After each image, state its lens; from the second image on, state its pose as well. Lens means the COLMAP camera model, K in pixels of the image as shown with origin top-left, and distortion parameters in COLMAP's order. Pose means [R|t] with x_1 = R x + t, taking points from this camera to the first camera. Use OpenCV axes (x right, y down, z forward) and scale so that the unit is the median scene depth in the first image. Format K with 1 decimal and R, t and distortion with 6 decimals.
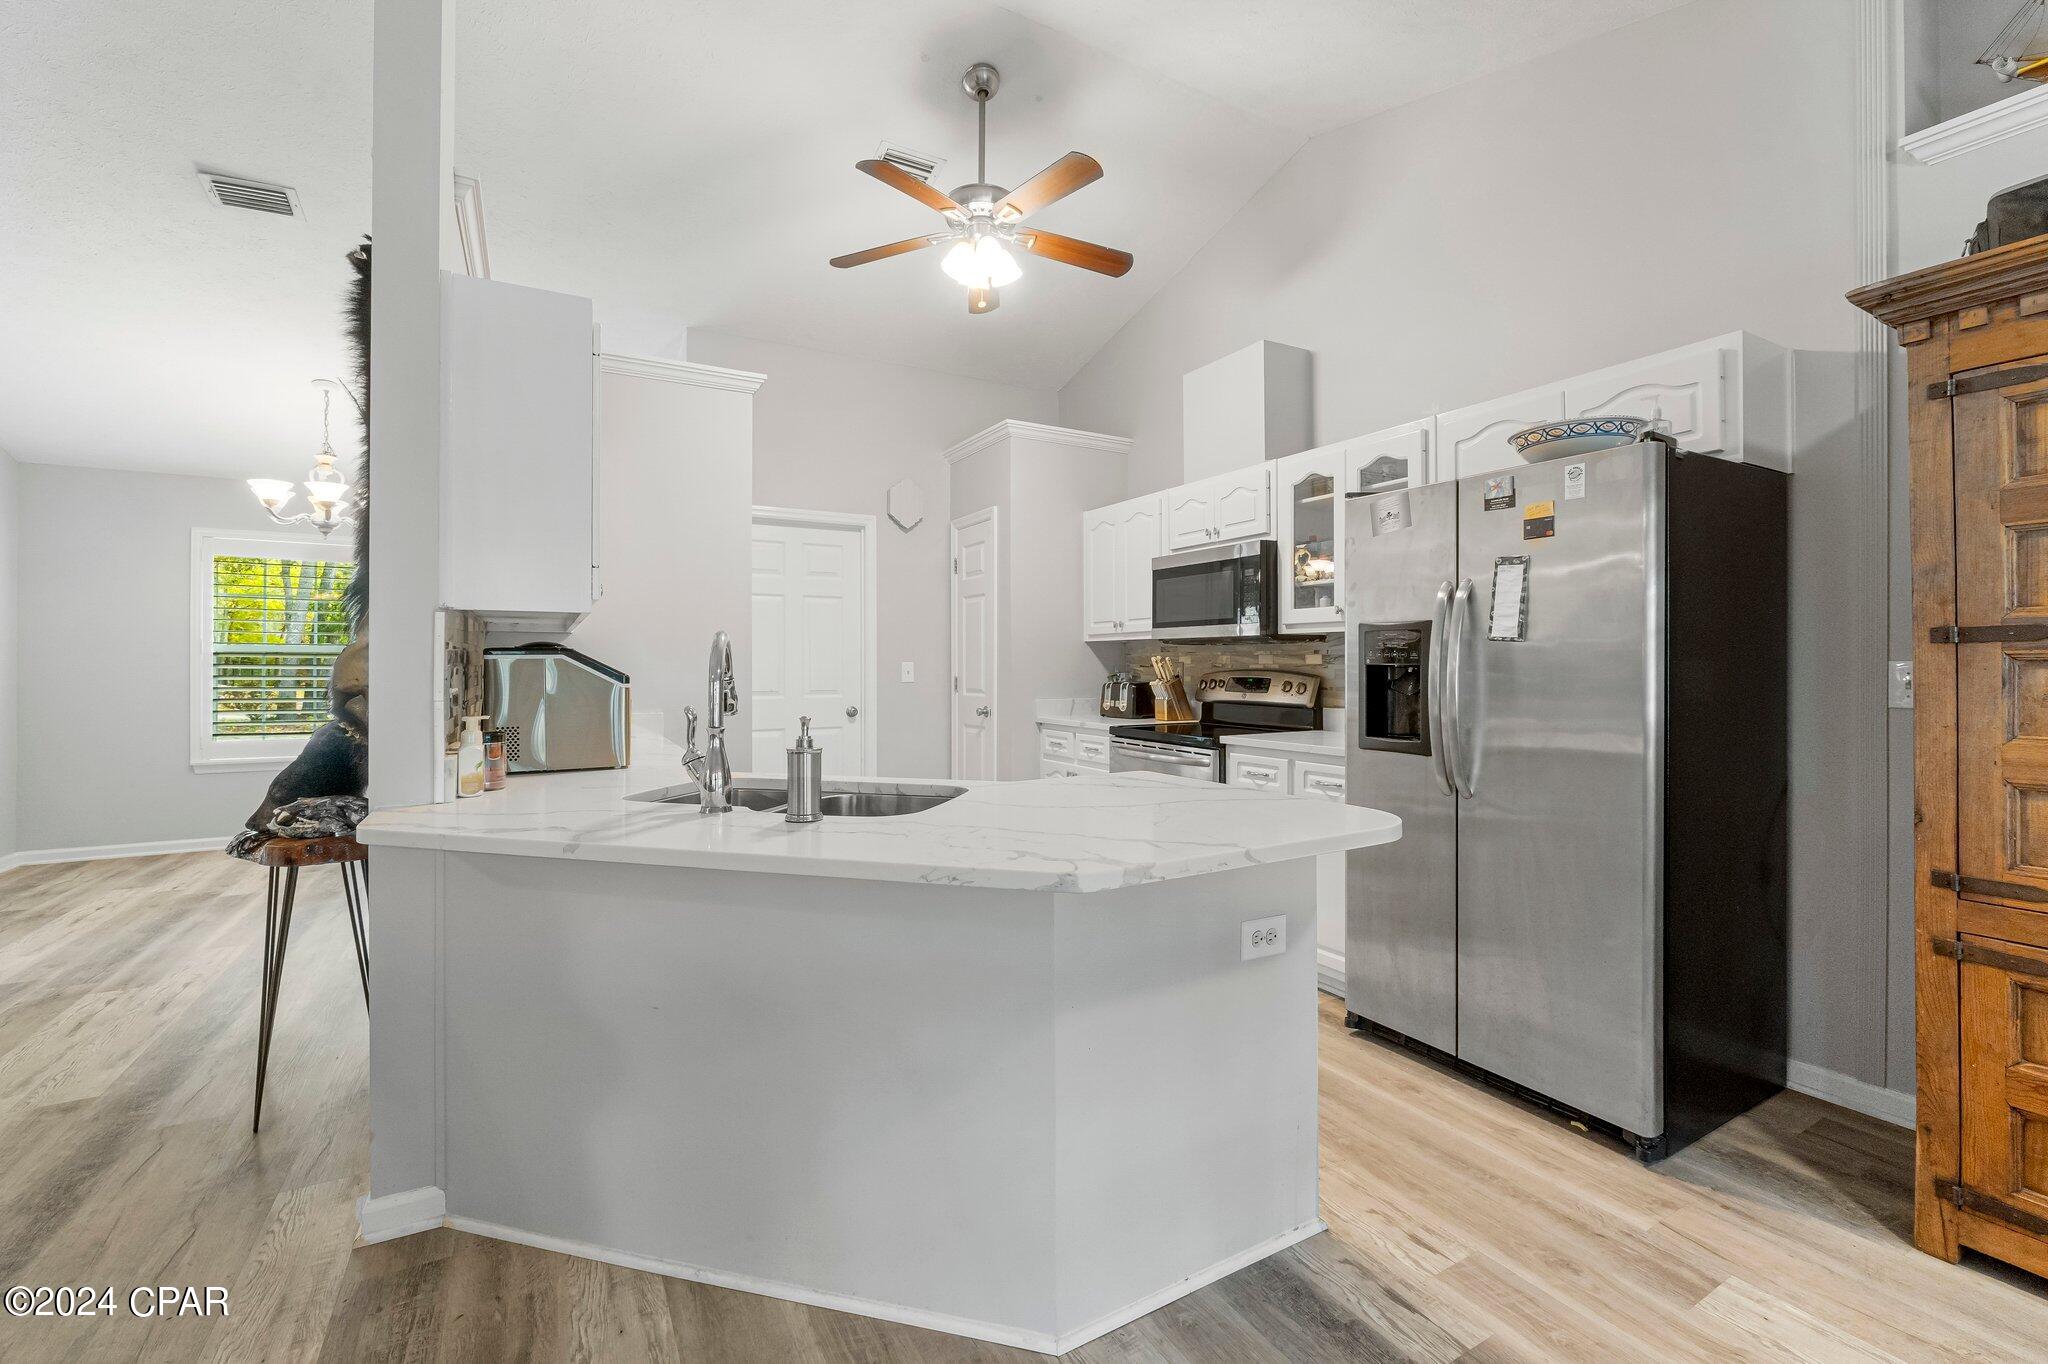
lens RADIAL K [[870.4, 0, 1032.7], [0, 870.4, 657.4], [0, 0, 1]] dist [-0.008763, 0.000241]
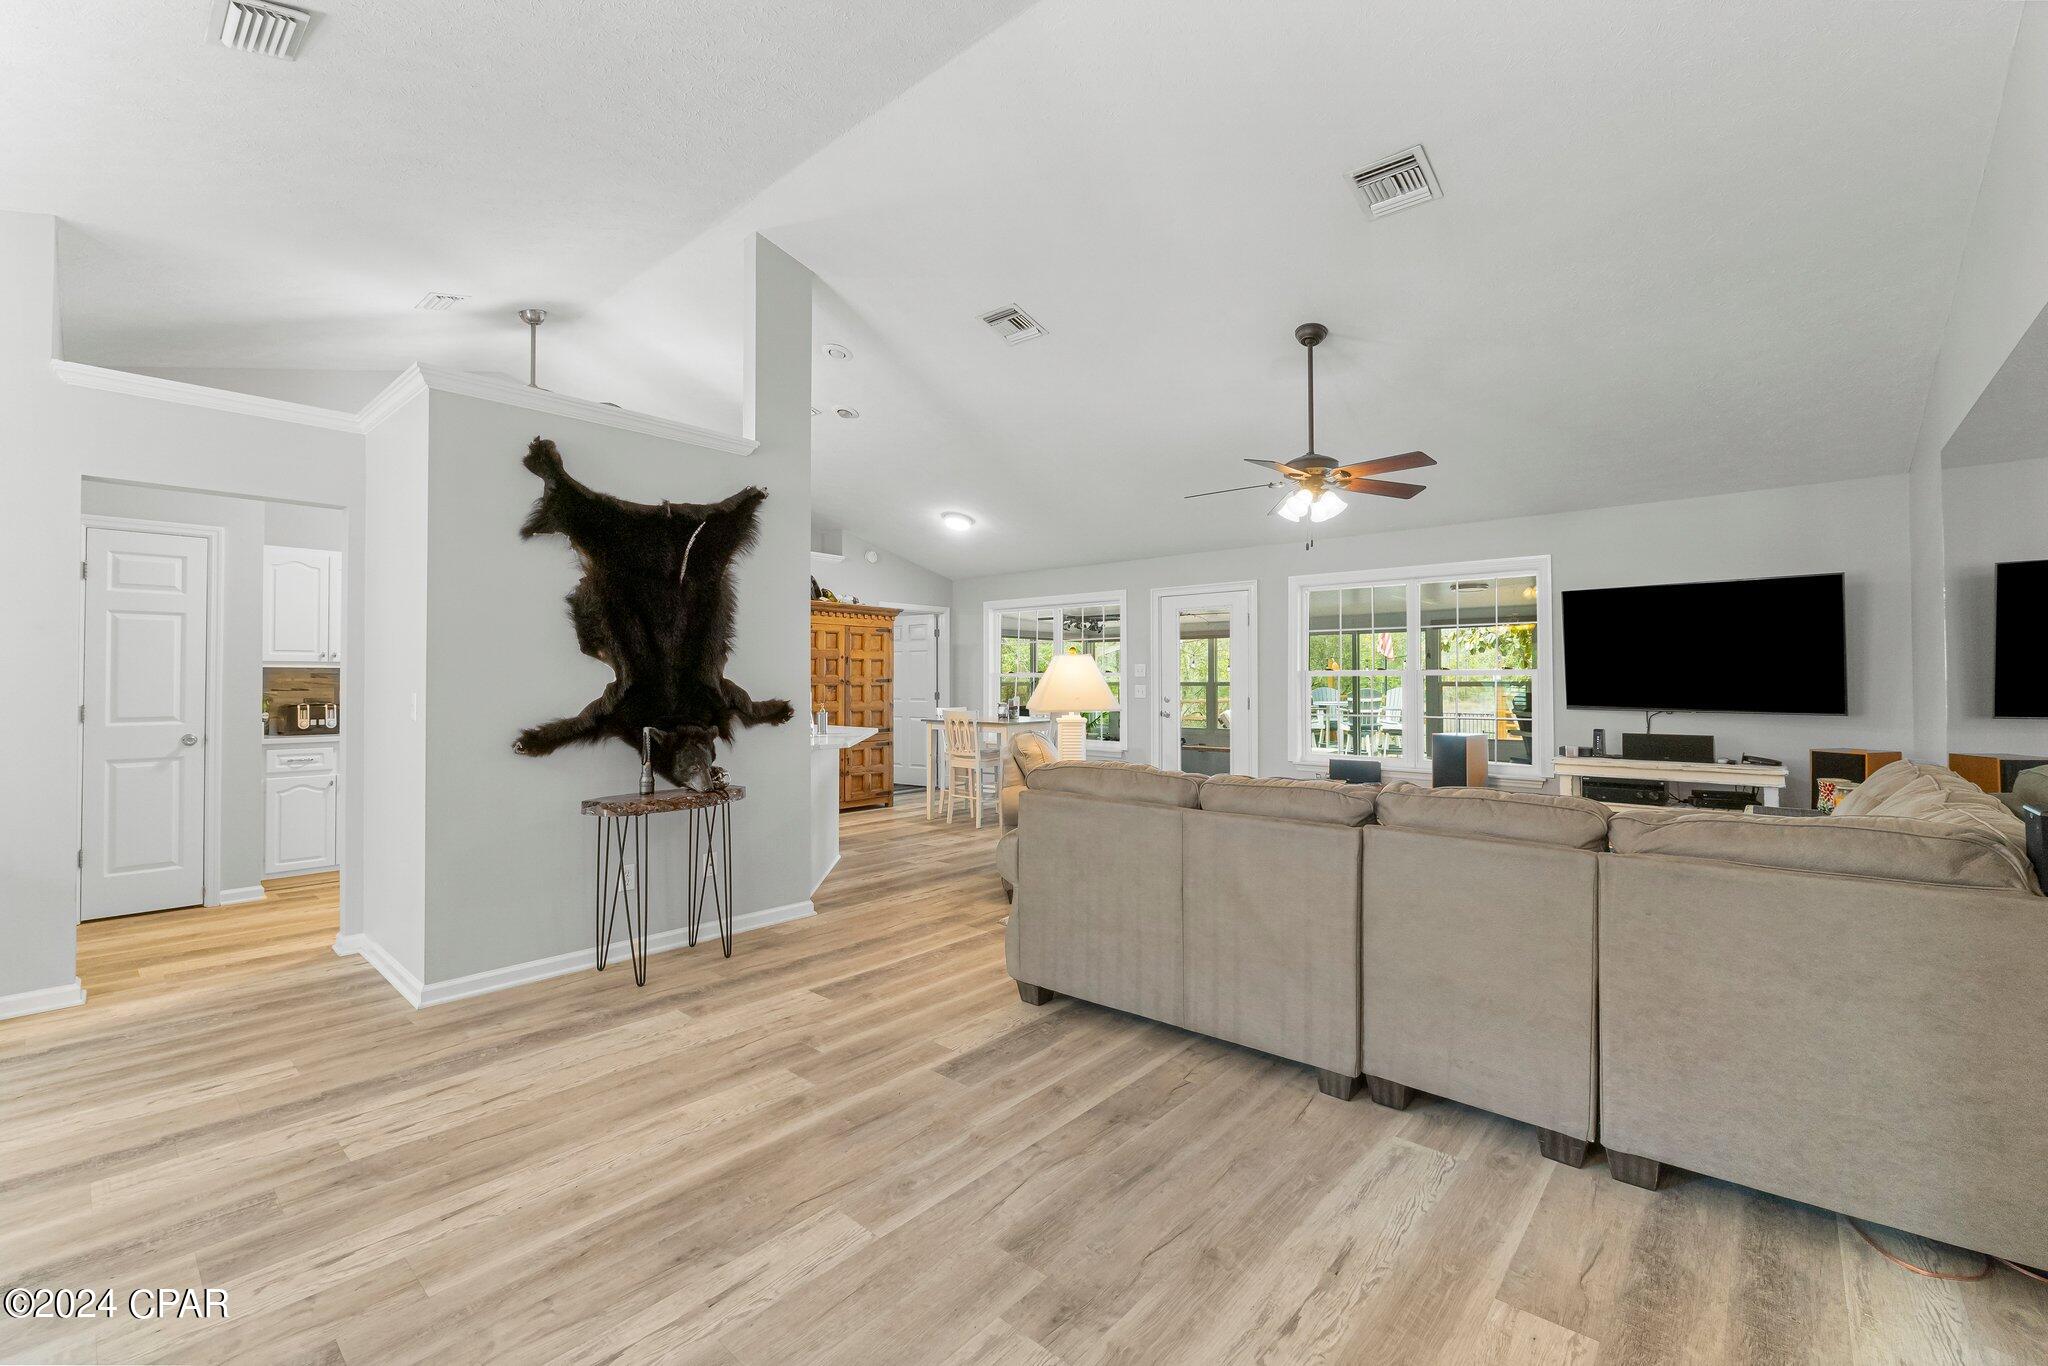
lens RADIAL K [[855.7, 0, 1034.6], [0, 855.7, 667.4], [0, 0, 1]] dist [-0.007741, 0.000354]
pose [[-0.326021, 0.016061, 0.945226, -1.791230], [-0.007967, 0.999773, -0.019736, -0.006980], [-0.945329, -0.013965, -0.325820, 0.640297]]
